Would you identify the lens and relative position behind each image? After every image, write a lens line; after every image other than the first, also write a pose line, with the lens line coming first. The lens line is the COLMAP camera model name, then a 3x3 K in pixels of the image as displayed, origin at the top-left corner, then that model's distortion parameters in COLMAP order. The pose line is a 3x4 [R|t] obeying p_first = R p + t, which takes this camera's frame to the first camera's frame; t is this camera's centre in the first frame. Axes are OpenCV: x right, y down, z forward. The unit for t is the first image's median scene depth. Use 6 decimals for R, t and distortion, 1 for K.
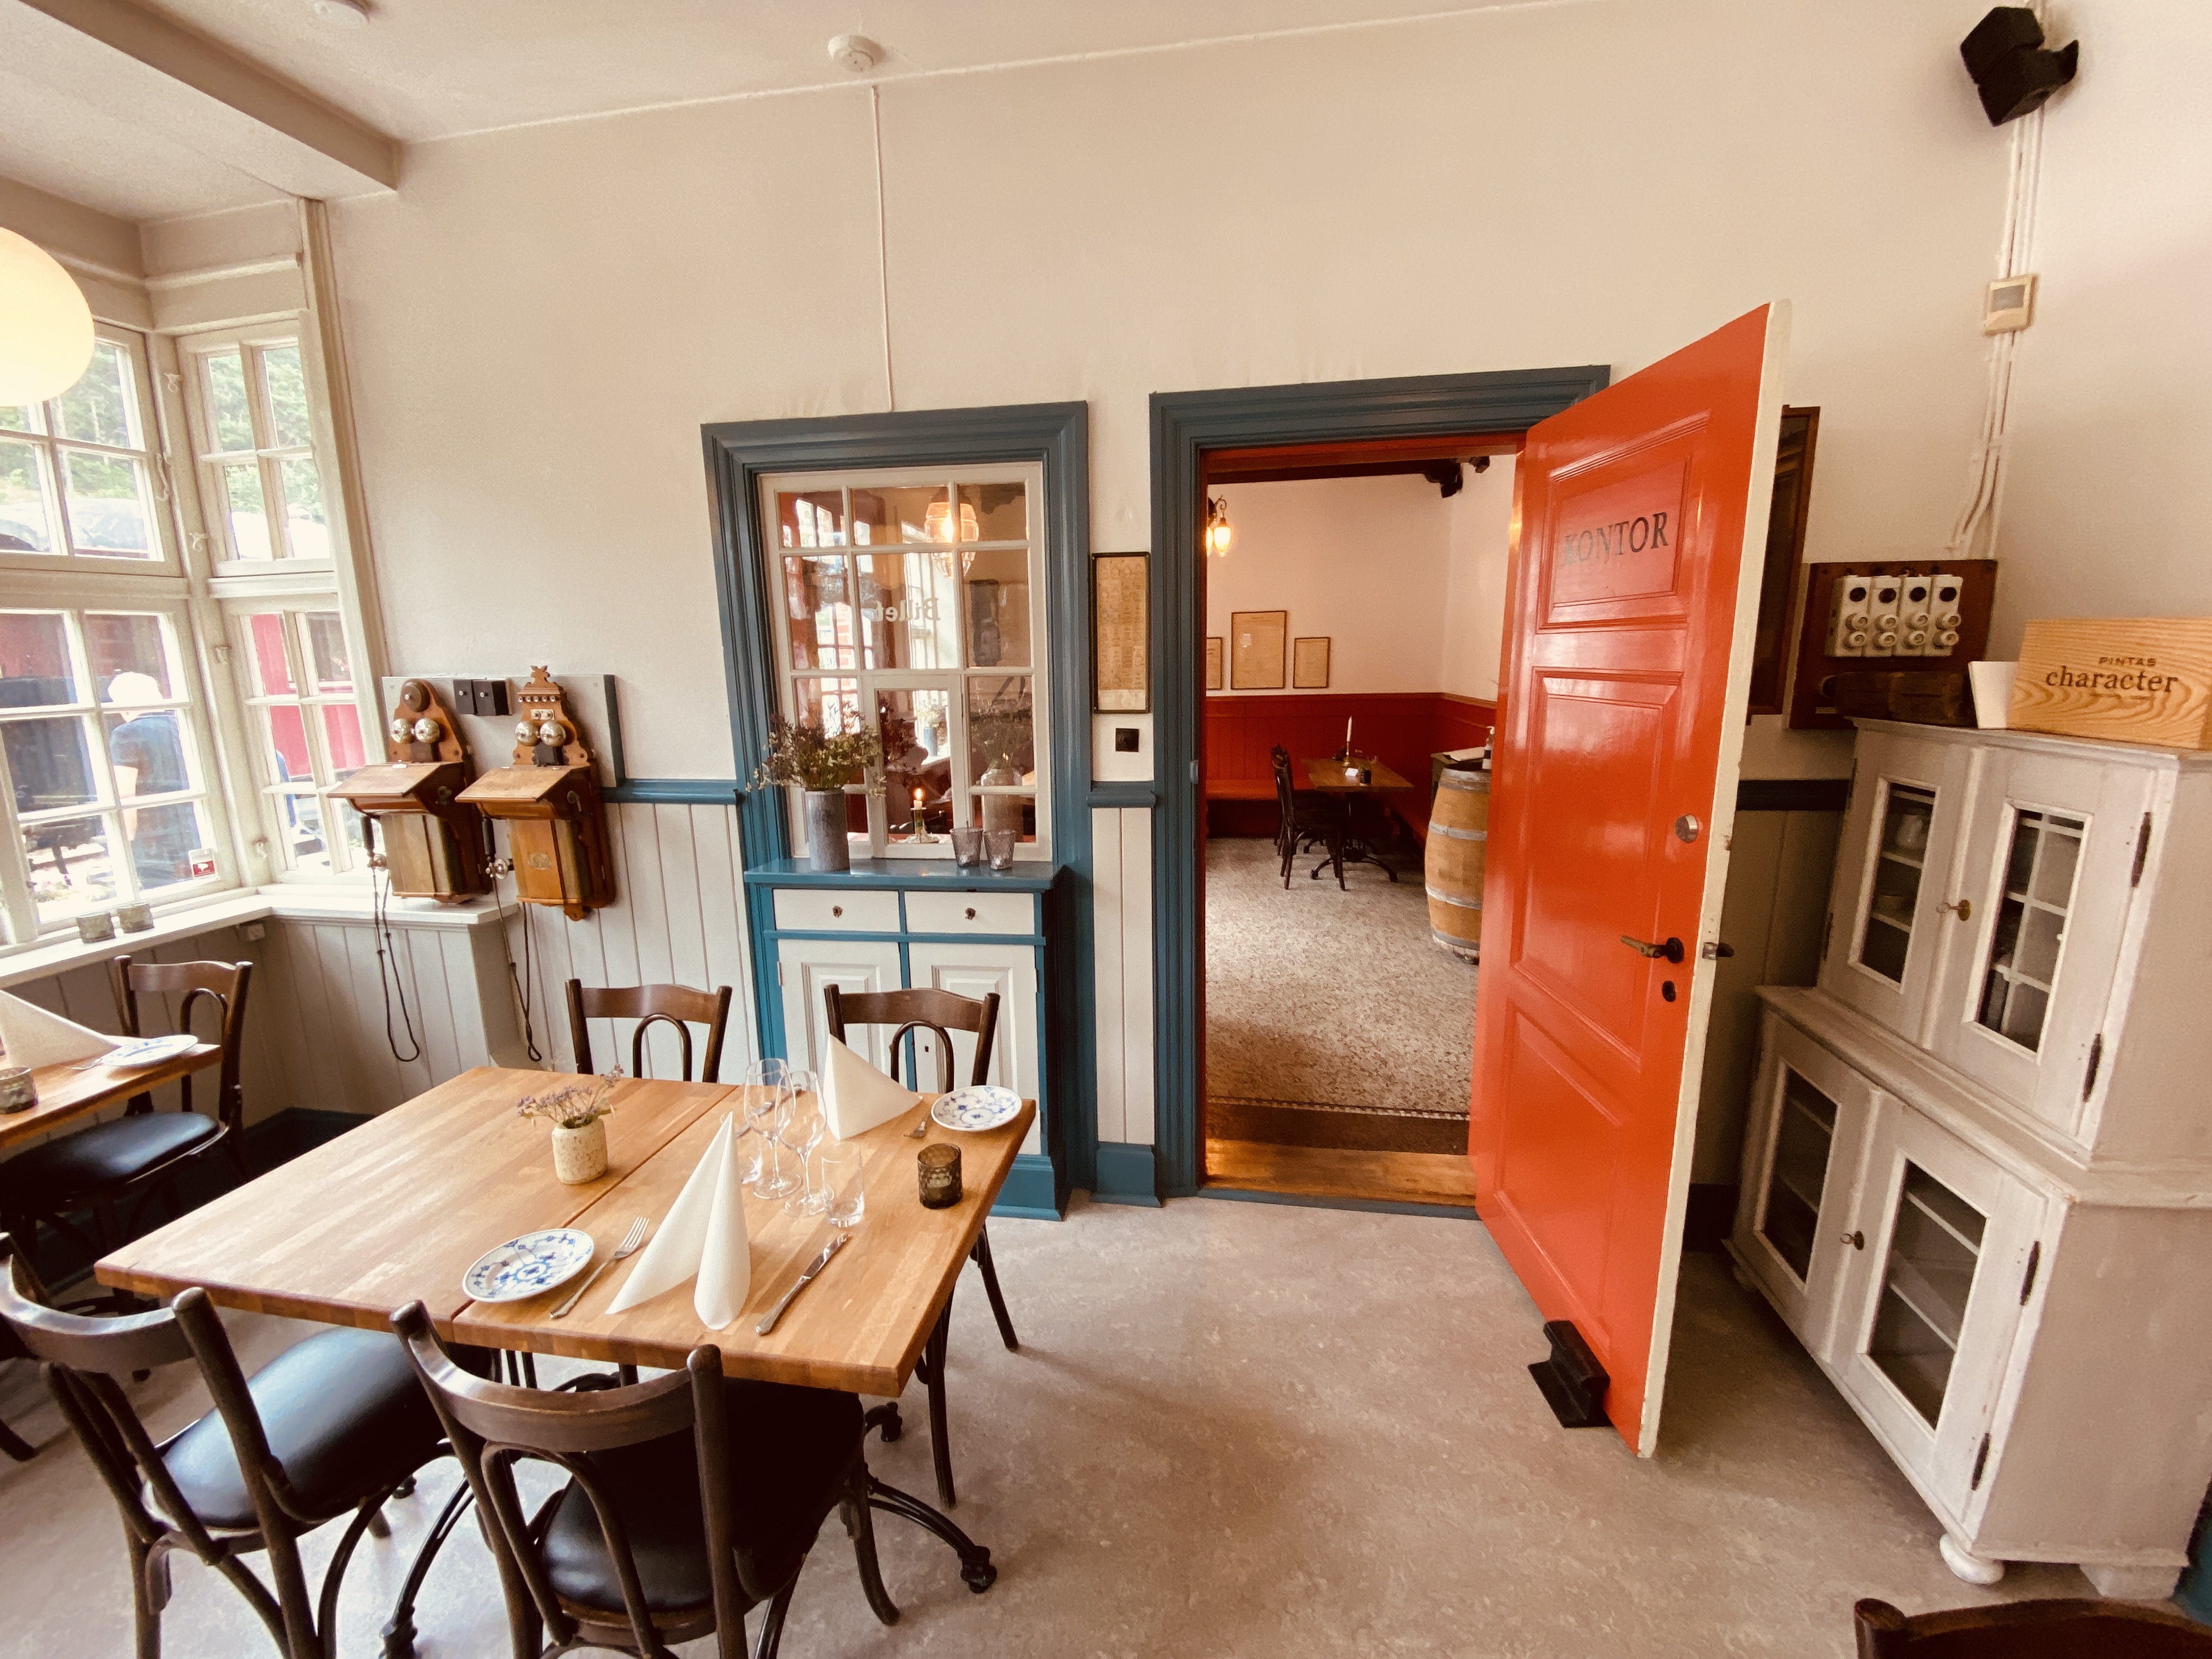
lens RADIAL K [[889.9, 0, 1104.6], [0, 889.9, 836.5], [0, 0, 1]] dist [0.020581, -0.021964]
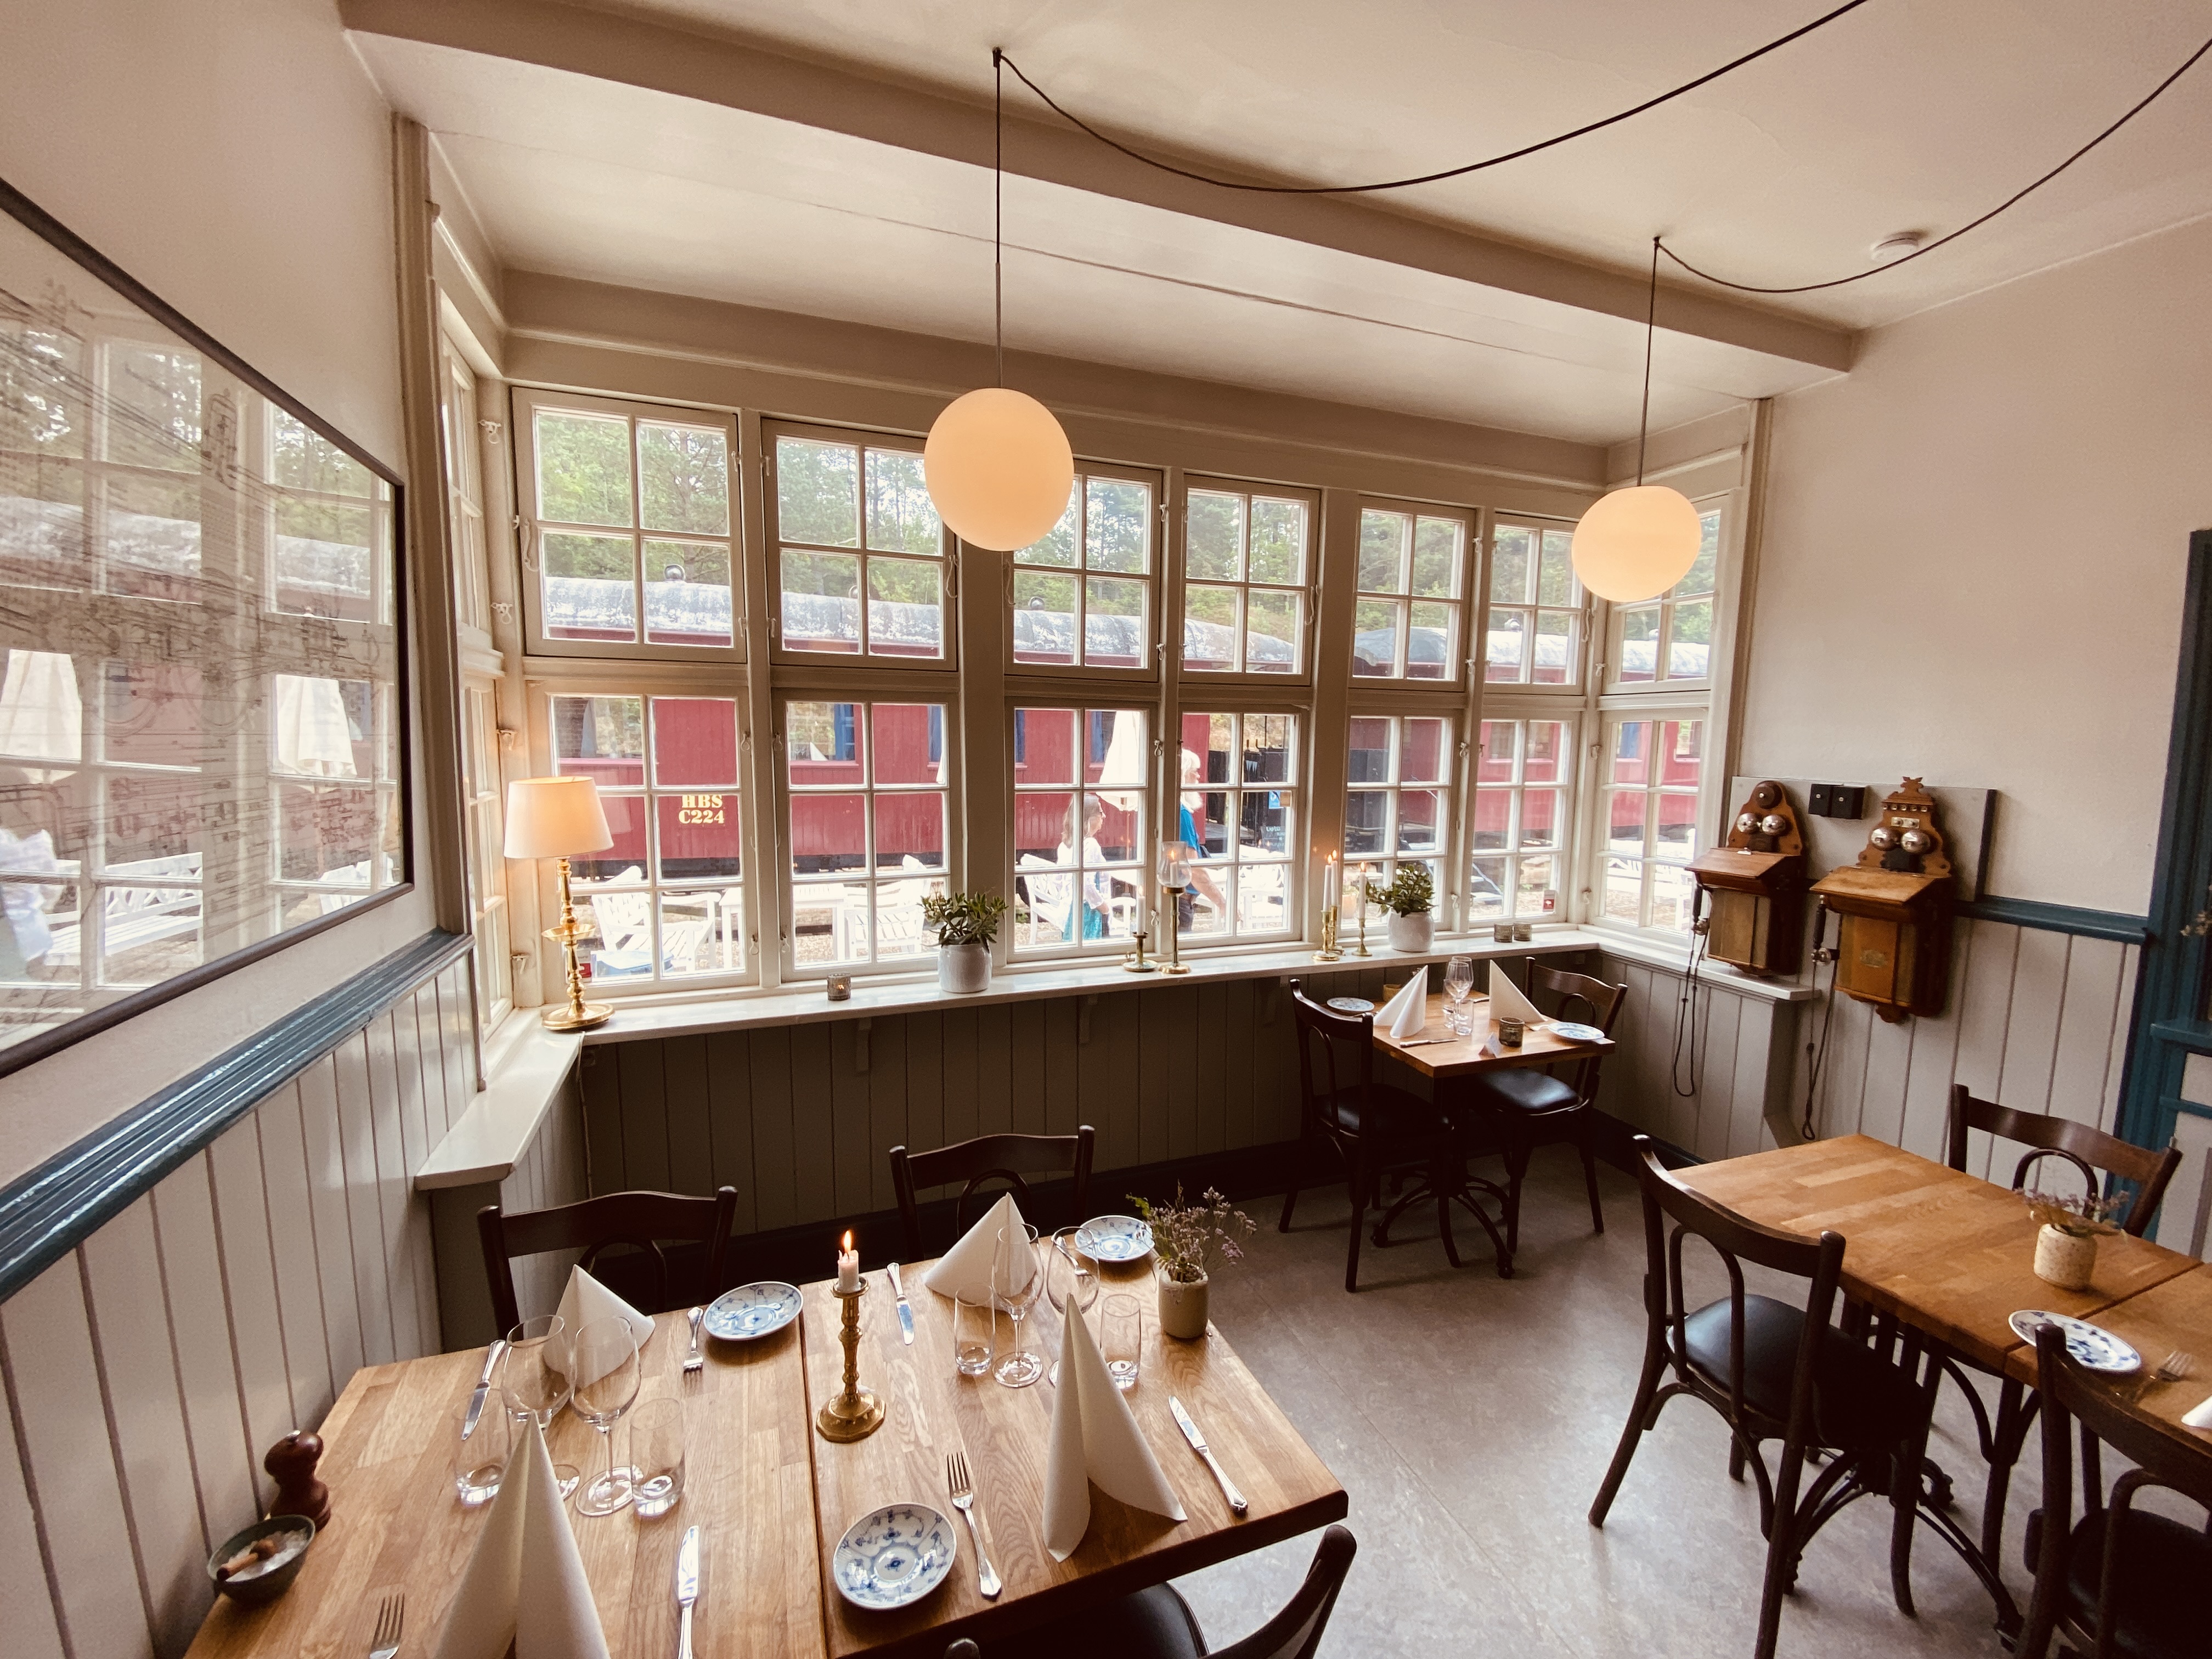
lens RADIAL K [[889.9, 0, 1104.6], [0, 889.9, 836.5], [0, 0, 1]] dist [0.020581, -0.021964]
pose [[0.483683, 0.113914, -0.867798, -0.172180], [-0.186825, 0.982081, 0.024785, 0.029413], [0.855071, 0.150138, 0.496298, -0.318449]]
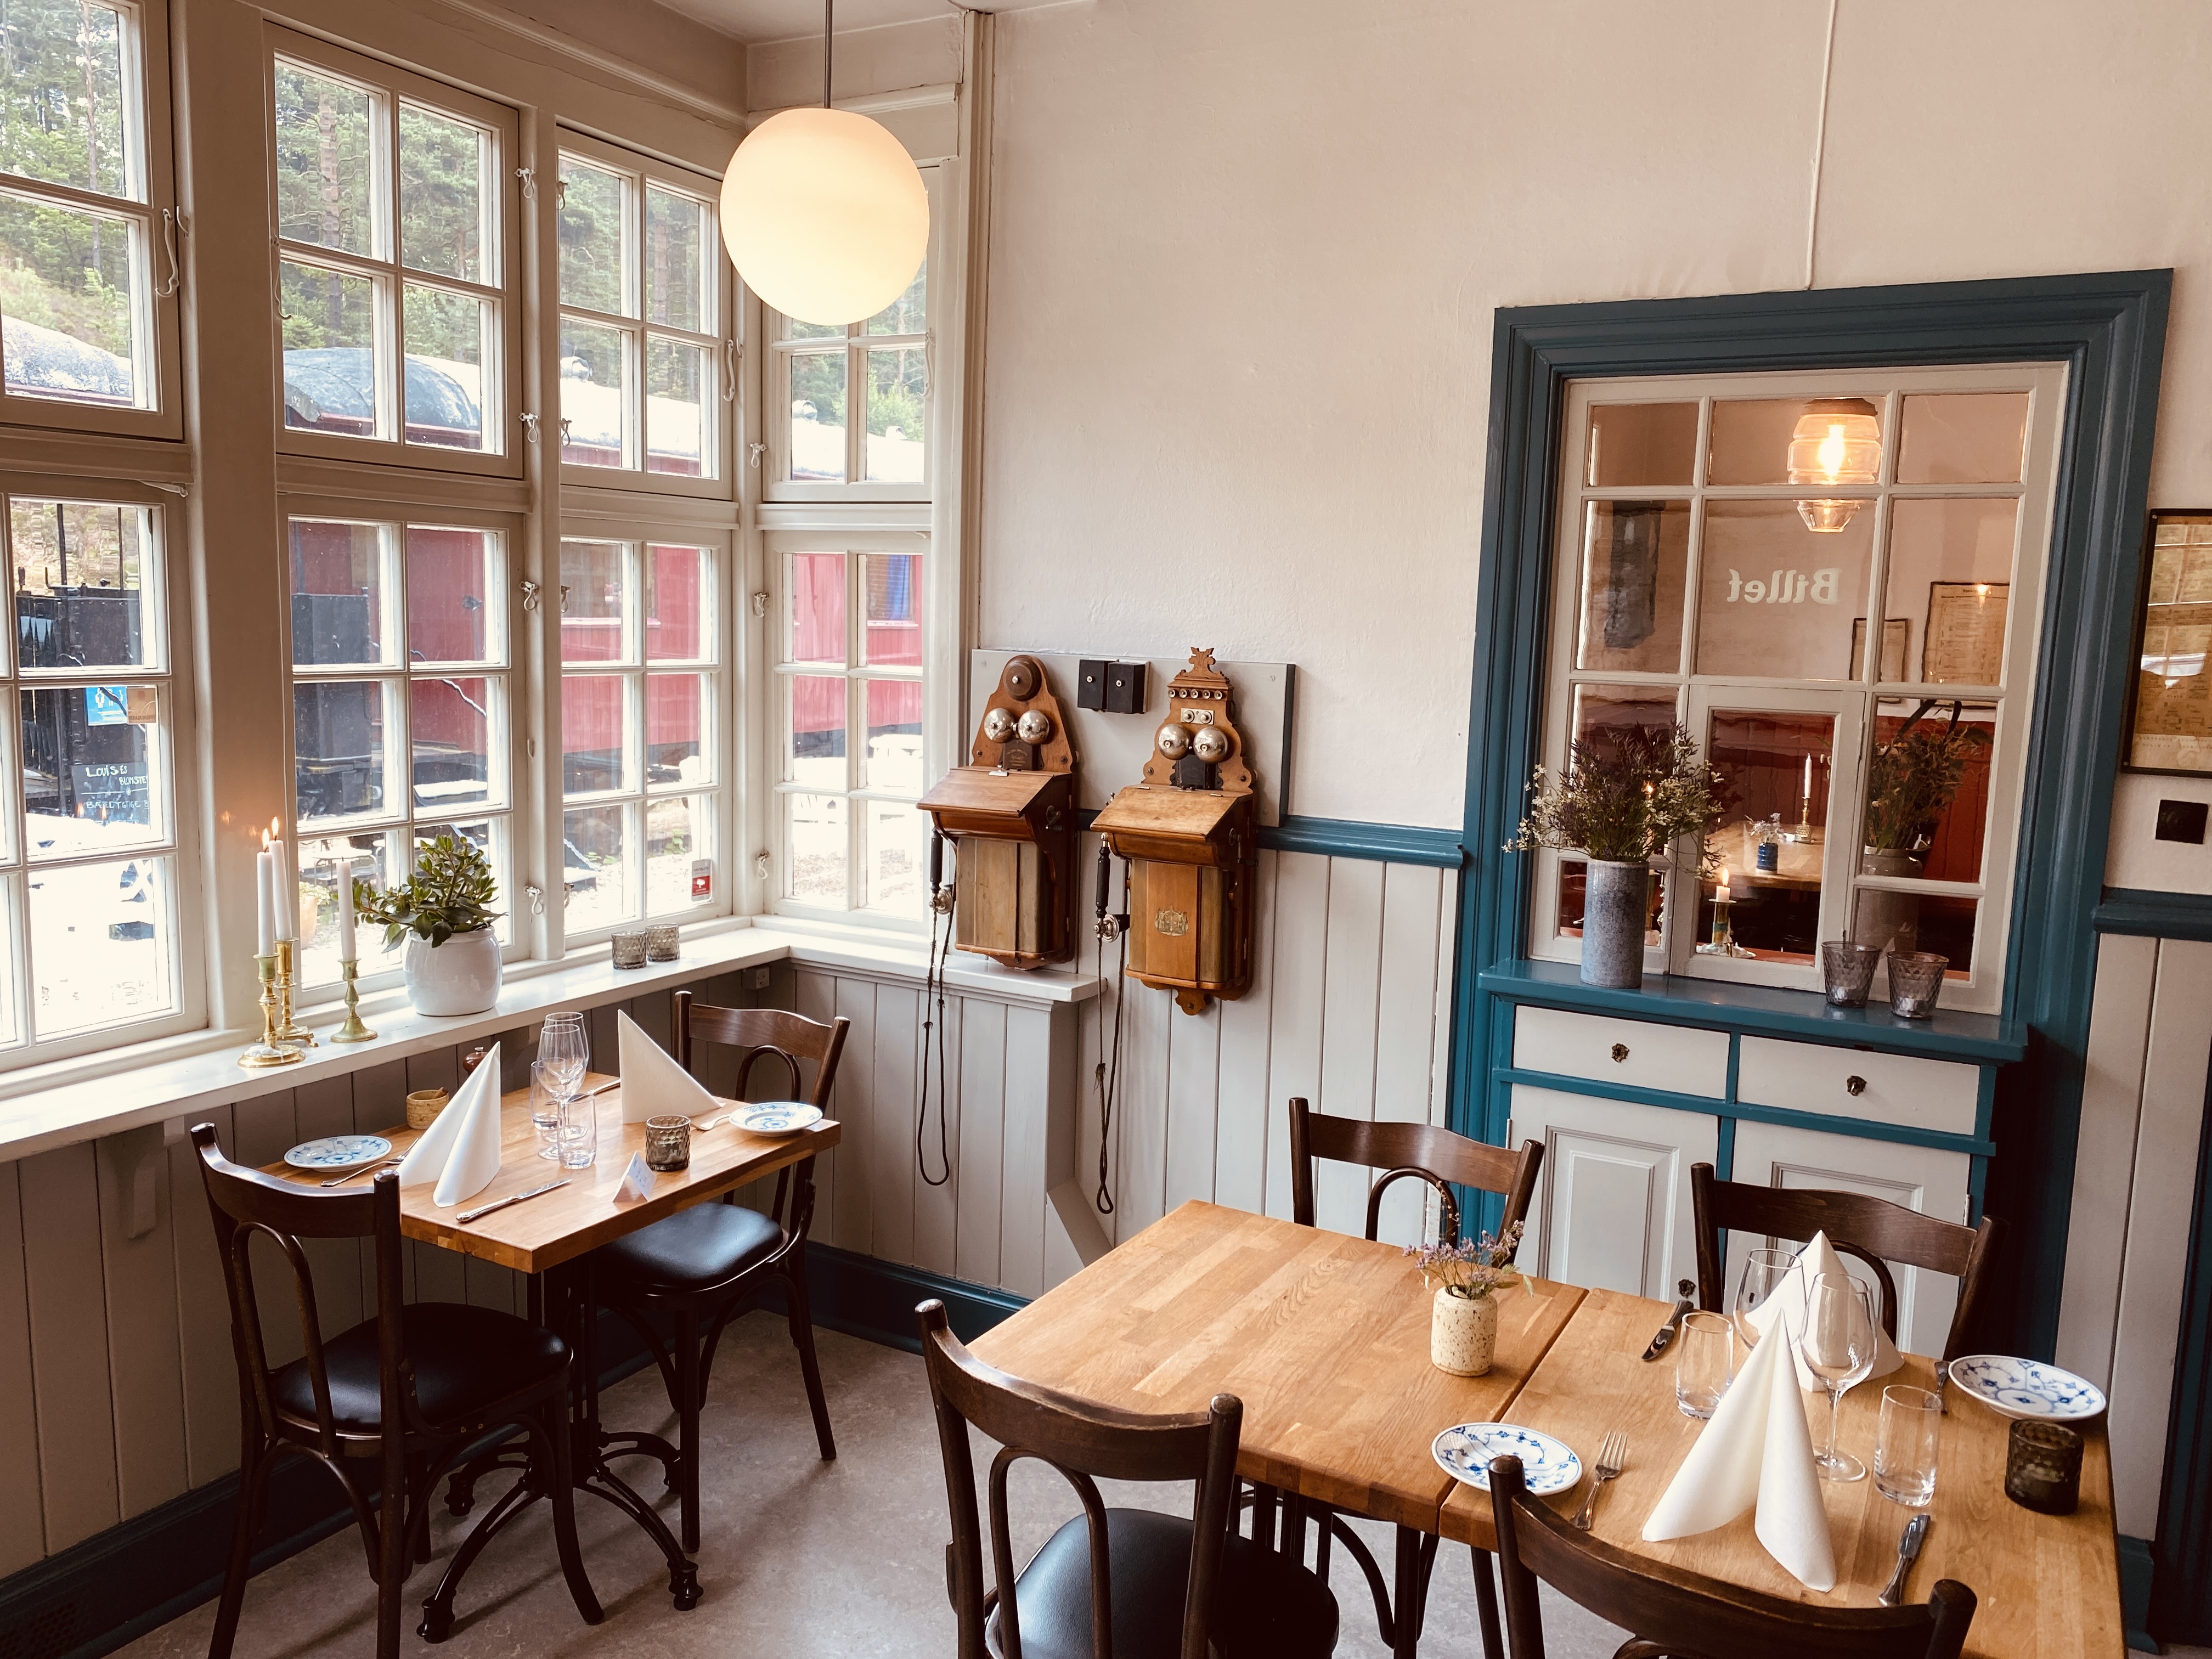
lens RADIAL K [[1679.6, 0, 1098.9], [0, 1679.6, 829.9], [0, 0, 1]] dist [0.054250, -0.082069]
pose [[0.940308, 0.085269, -0.329469, -0.259416], [-0.106755, 0.993143, -0.047648, 0.023251], [0.323146, 0.079976, 0.942964, -0.253958]]
